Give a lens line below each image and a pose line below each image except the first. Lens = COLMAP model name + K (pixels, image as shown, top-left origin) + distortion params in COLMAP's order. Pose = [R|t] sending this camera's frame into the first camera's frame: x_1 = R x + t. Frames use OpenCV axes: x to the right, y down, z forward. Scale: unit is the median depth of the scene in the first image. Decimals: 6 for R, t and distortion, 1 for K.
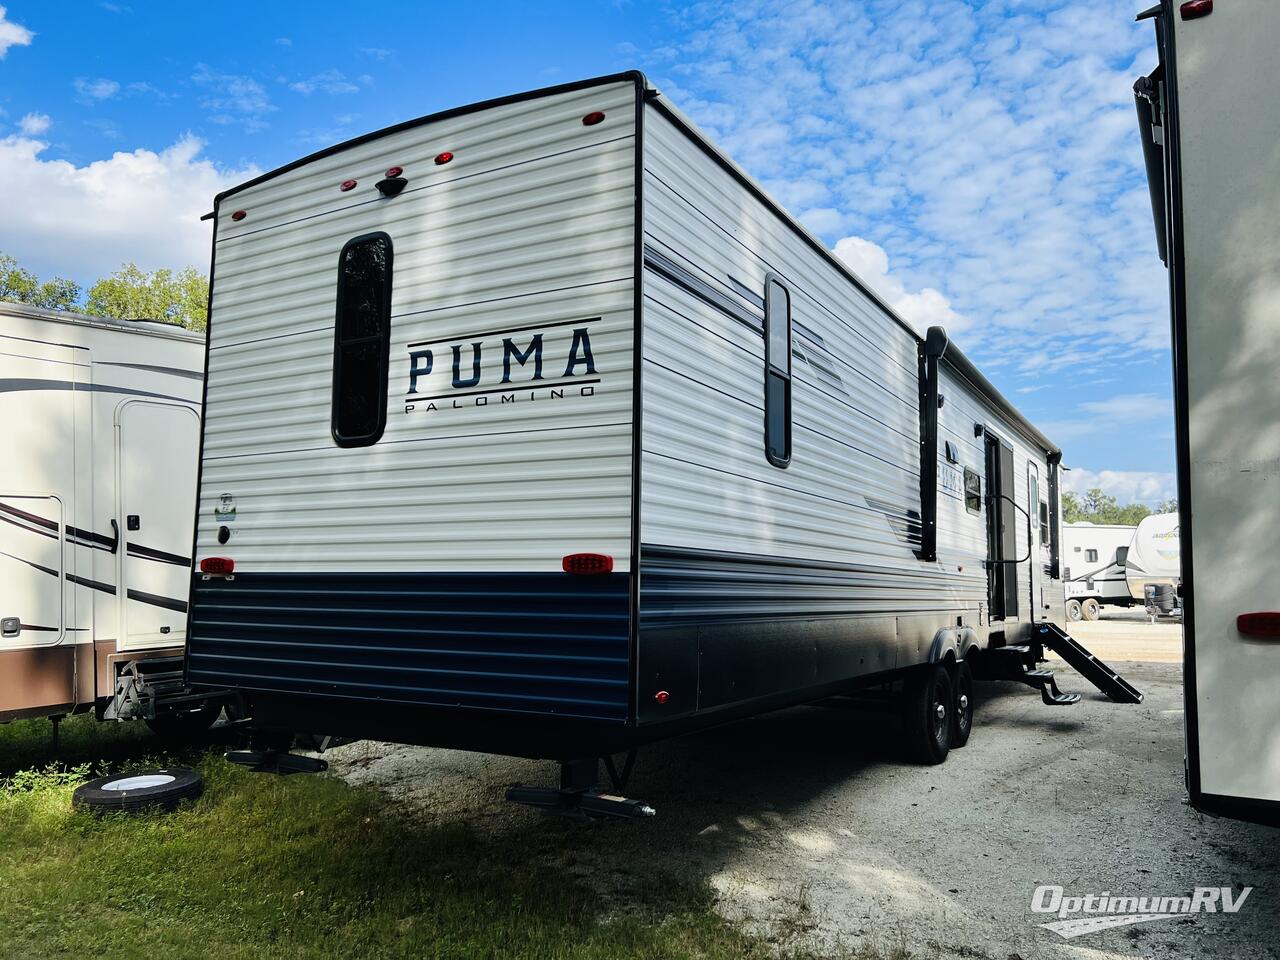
lens RADIAL K [[959.8, 0, 646.9], [0, 959.8, 485.1], [0, 0, 1]] dist [0.074005, -0.028989]
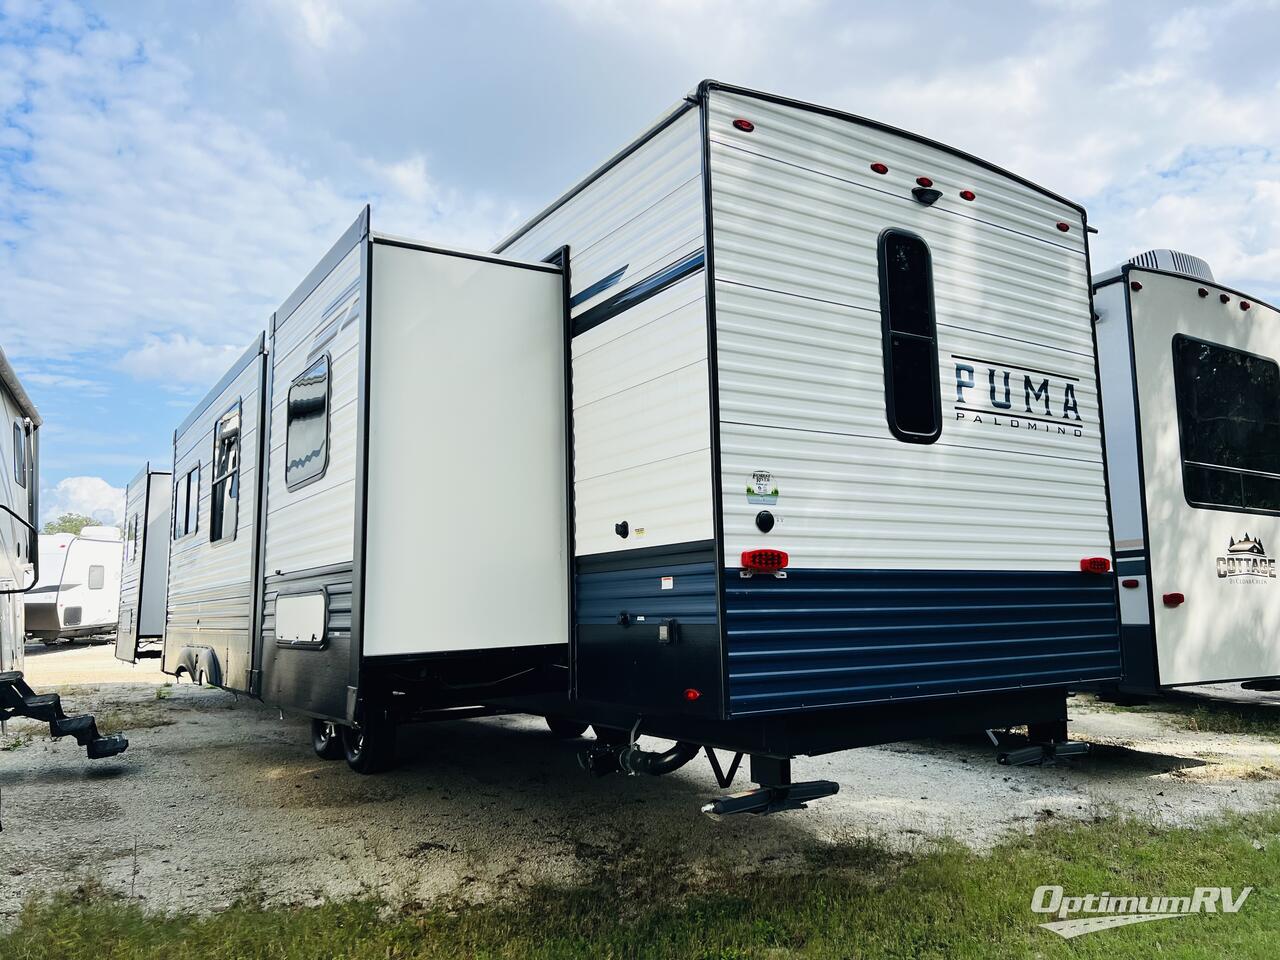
lens RADIAL K [[959.8, 0, 647.5], [0, 959.8, 481.4], [0, 0, 1]] dist [0.074005, -0.028989]
pose [[0.446753, 0.091535, 0.889962, -1.356219], [-0.071498, 0.995223, -0.066470, 0.088785], [-0.891796, -0.033935, 0.451164, 0.832541]]
